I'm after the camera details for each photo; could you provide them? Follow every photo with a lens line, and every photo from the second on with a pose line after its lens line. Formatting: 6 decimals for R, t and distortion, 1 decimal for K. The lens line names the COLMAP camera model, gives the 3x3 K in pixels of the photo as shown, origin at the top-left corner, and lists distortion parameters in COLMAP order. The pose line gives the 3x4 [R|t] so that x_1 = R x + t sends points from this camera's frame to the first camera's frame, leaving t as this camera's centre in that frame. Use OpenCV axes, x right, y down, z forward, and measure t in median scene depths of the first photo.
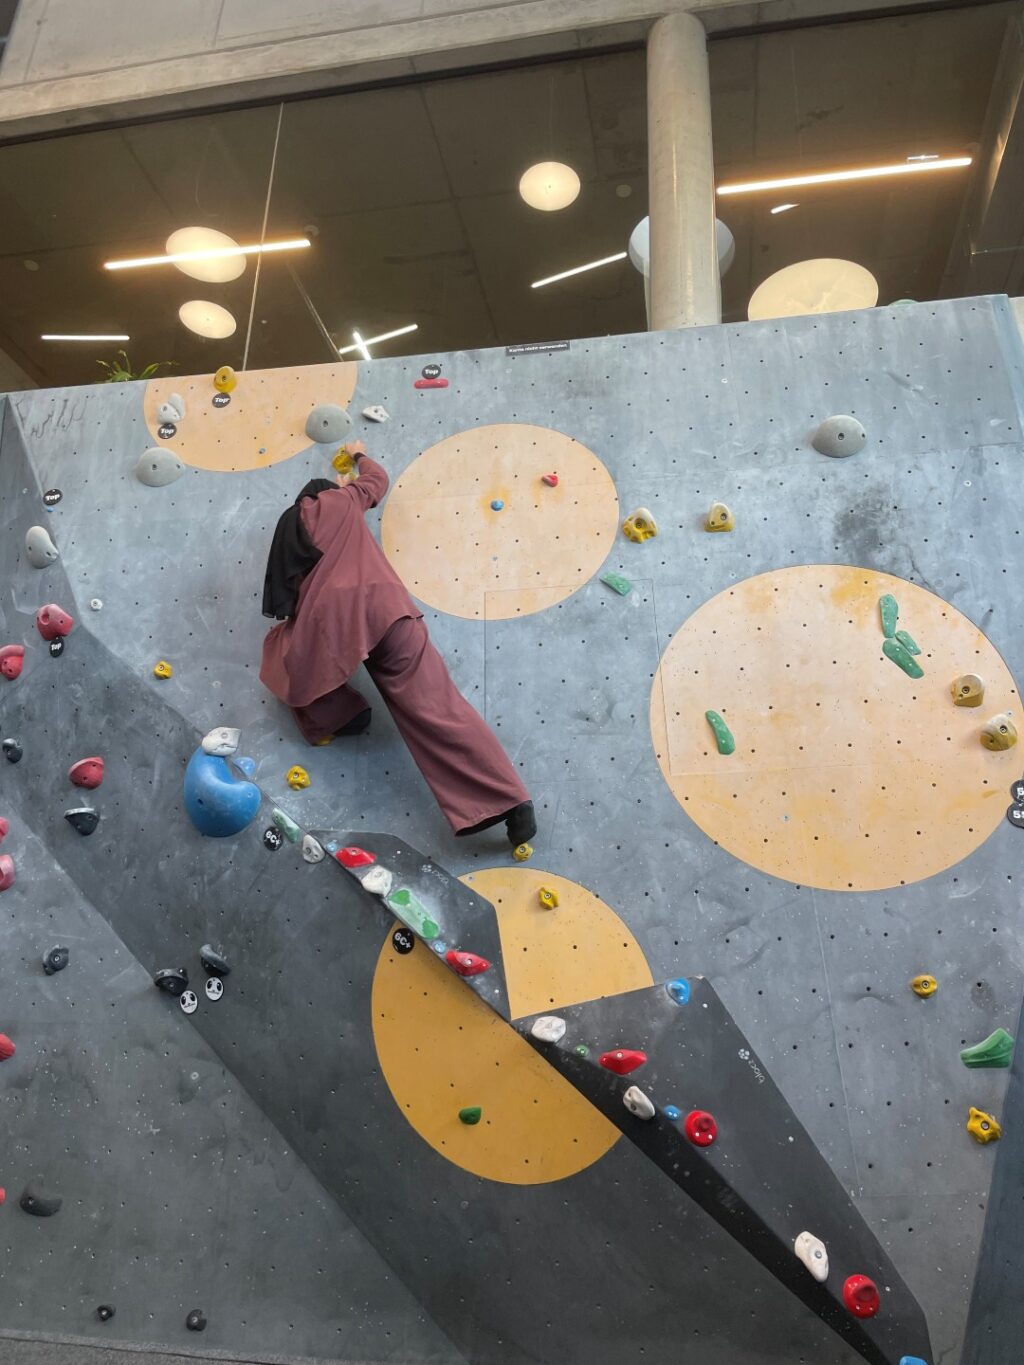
lens RADIAL K [[1039.6, 0, 521.4], [0, 1039.6, 678.8], [0, 0, 1]] dist [0.091128, -0.119197]
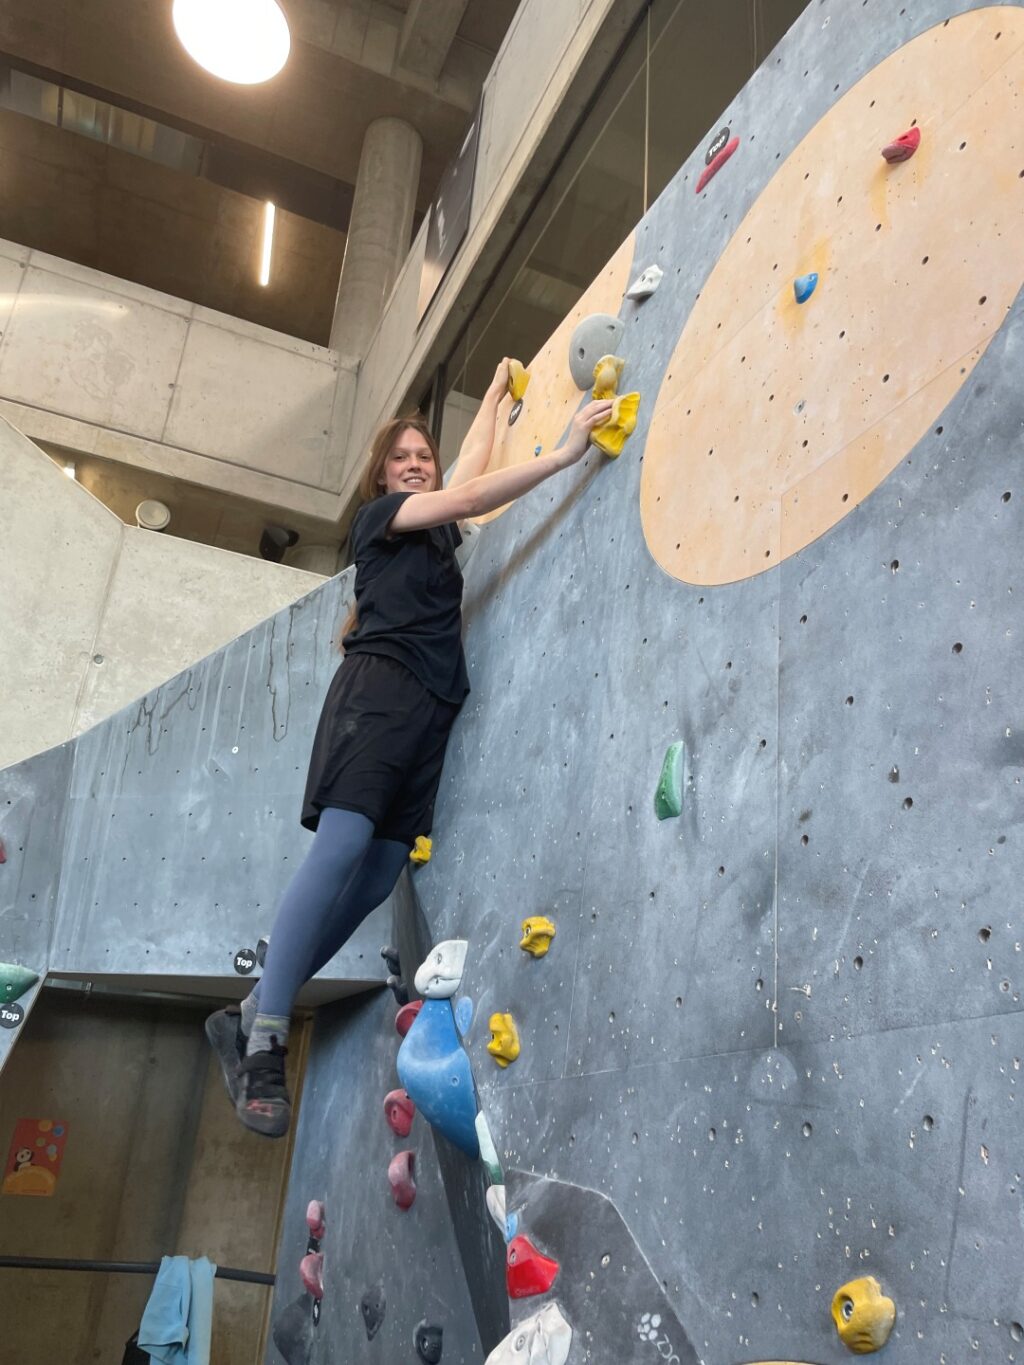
lens RADIAL K [[1039.6, 0, 504.4], [0, 1039.6, 669.7], [0, 0, 1]] dist [0.091128, -0.119197]
pose [[0.564329, -0.329537, -0.756927, 0.198607], [0.252329, 0.941850, -0.221921, 0.043234], [0.786043, -0.065758, 0.614665, 0.723046]]
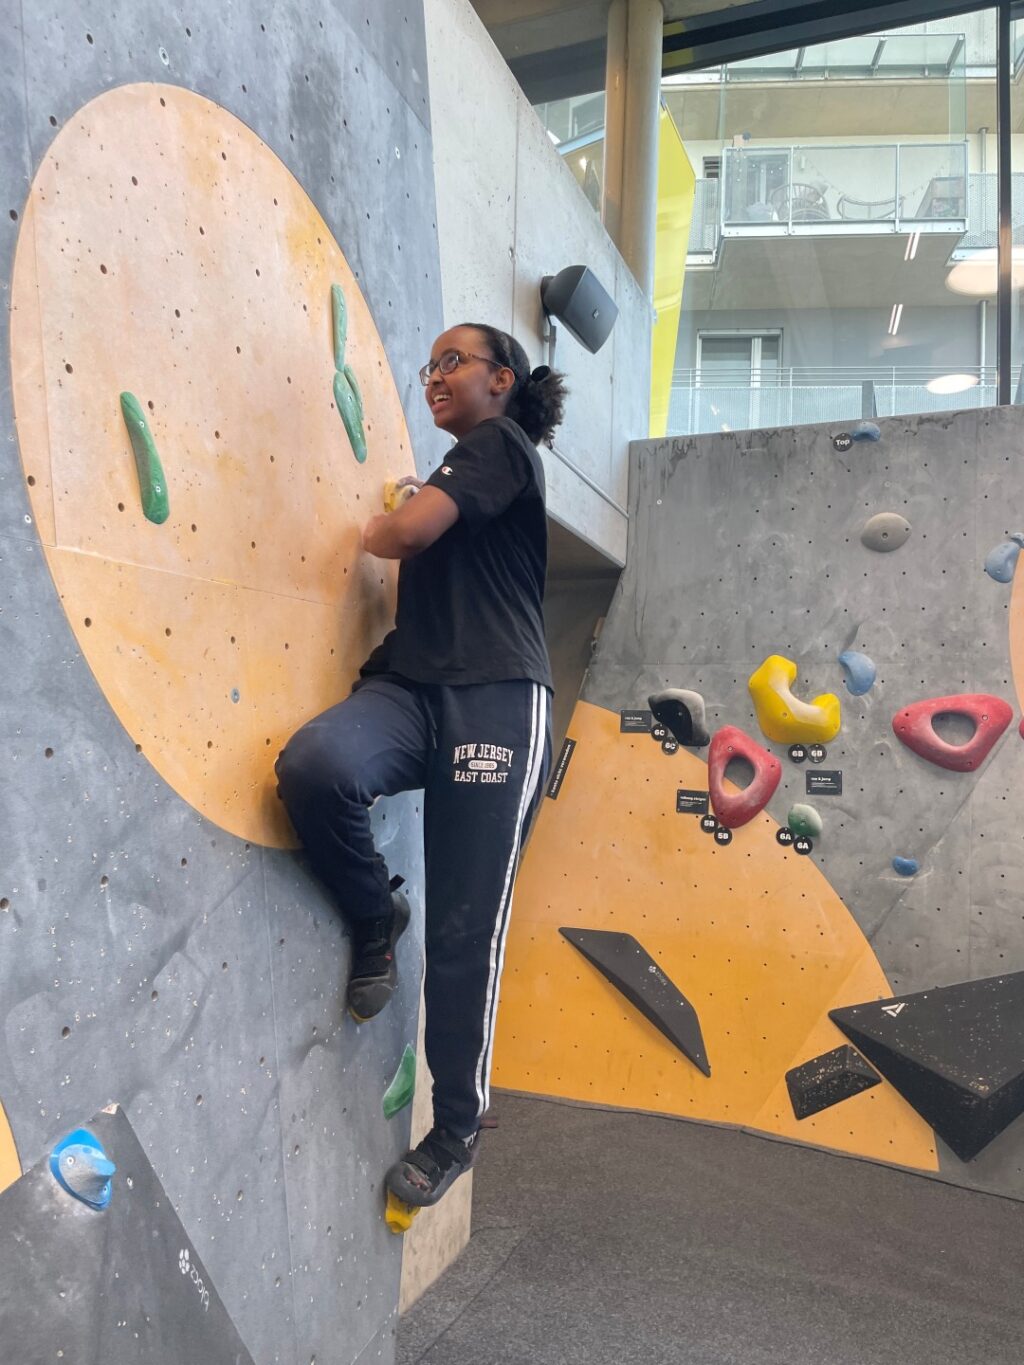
lens RADIAL K [[1039.6, 0, 512.2], [0, 1039.6, 693.0], [0, 0, 1]] dist [0.091128, -0.119197]
pose [[0.198571, 0.047585, 0.978931, -0.165013], [-0.387364, 0.921308, 0.033790, 0.063658], [-0.900288, -0.385912, 0.201377, 0.740794]]
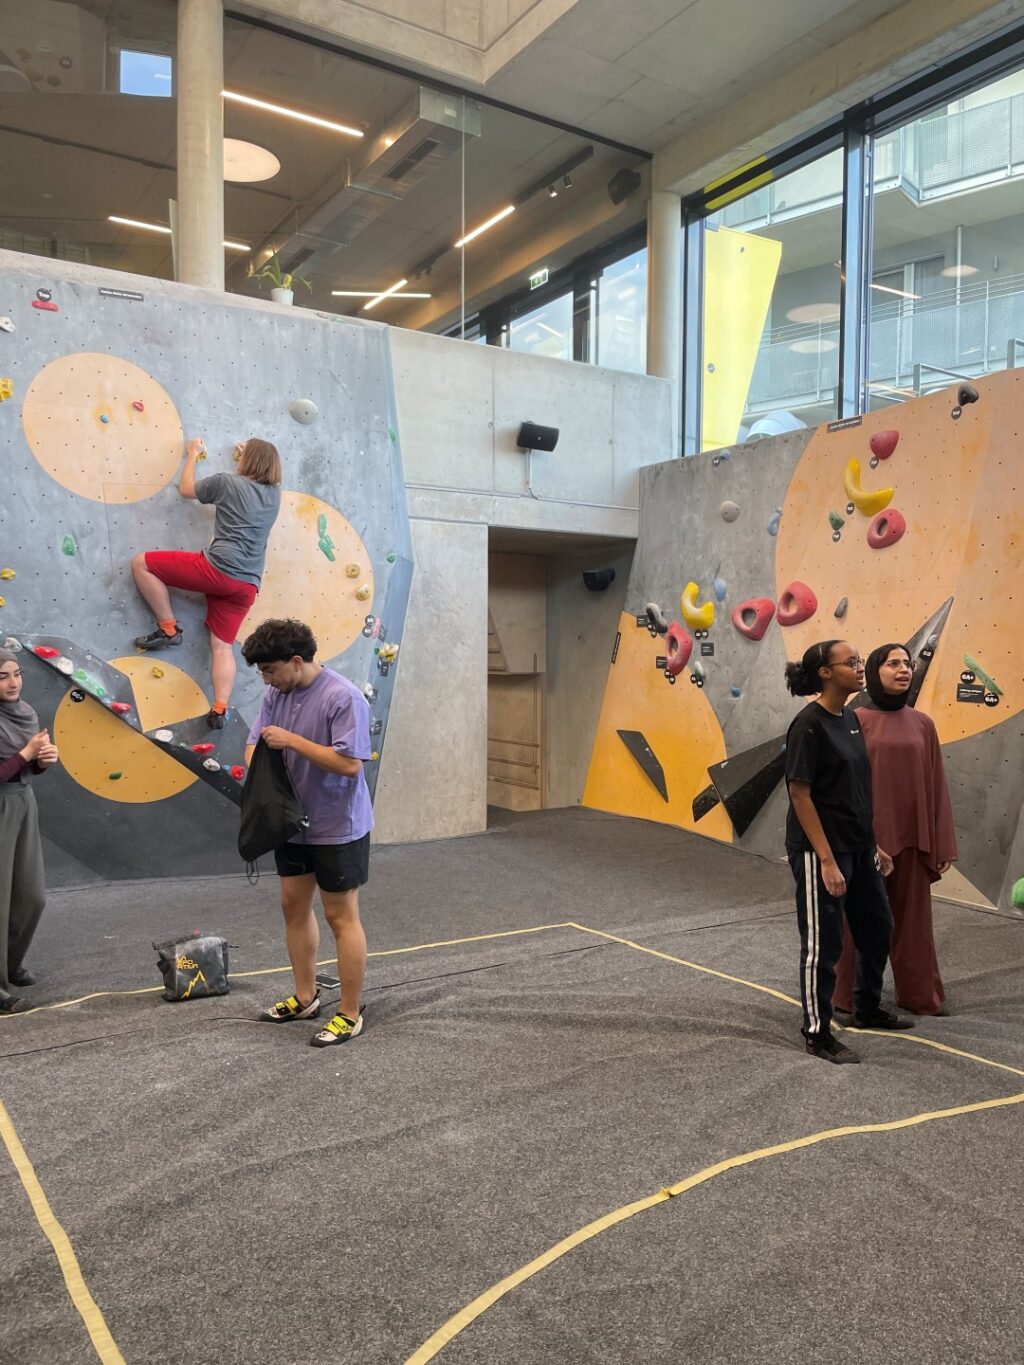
lens RADIAL K [[1039.6, 0, 529.0], [0, 1039.6, 681.0], [0, 0, 1]] dist [0.091128, -0.119197]
pose [[0.727381, -0.045522, 0.684723, -0.750402], [-0.235370, 0.920721, 0.311245, -0.506568], [-0.644607, -0.387556, 0.659000, -0.691351]]
